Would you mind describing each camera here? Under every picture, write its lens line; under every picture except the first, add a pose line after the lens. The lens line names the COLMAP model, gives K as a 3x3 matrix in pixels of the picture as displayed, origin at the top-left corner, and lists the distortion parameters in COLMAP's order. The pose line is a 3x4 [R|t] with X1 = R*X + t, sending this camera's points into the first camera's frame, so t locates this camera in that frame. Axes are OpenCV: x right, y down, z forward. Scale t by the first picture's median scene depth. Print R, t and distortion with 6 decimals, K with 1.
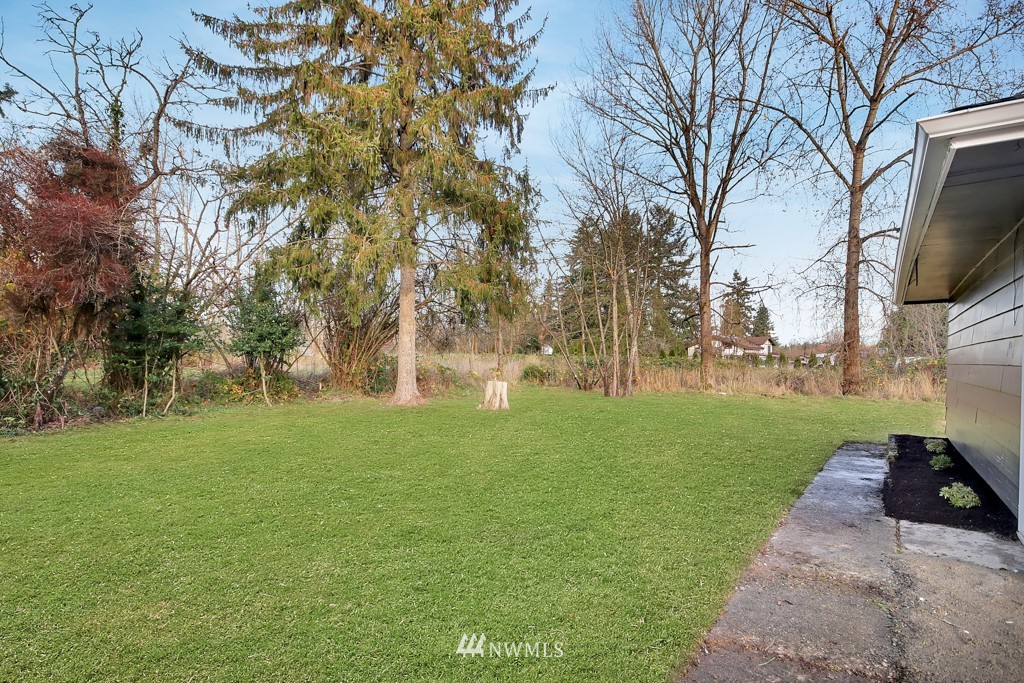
lens RADIAL K [[527.1, 0, 514.3], [0, 527.1, 346.3], [0, 0, 1]] dist [0.010007, -0.004163]
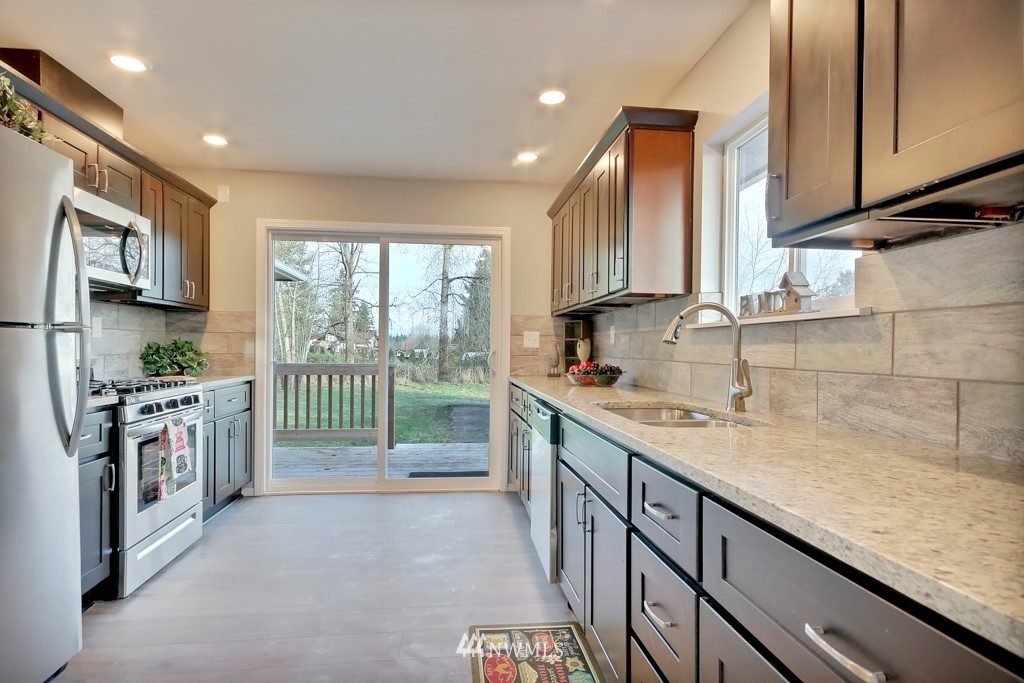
lens RADIAL K [[527.1, 0, 508.5], [0, 527.1, 346.6], [0, 0, 1]] dist [0.010007, -0.004163]
pose [[0.753426, 0.008035, 0.657483, -0.215606], [-0.021713, 0.999684, 0.012665, -0.030130], [-0.657174, -0.023818, 0.753363, -0.265193]]
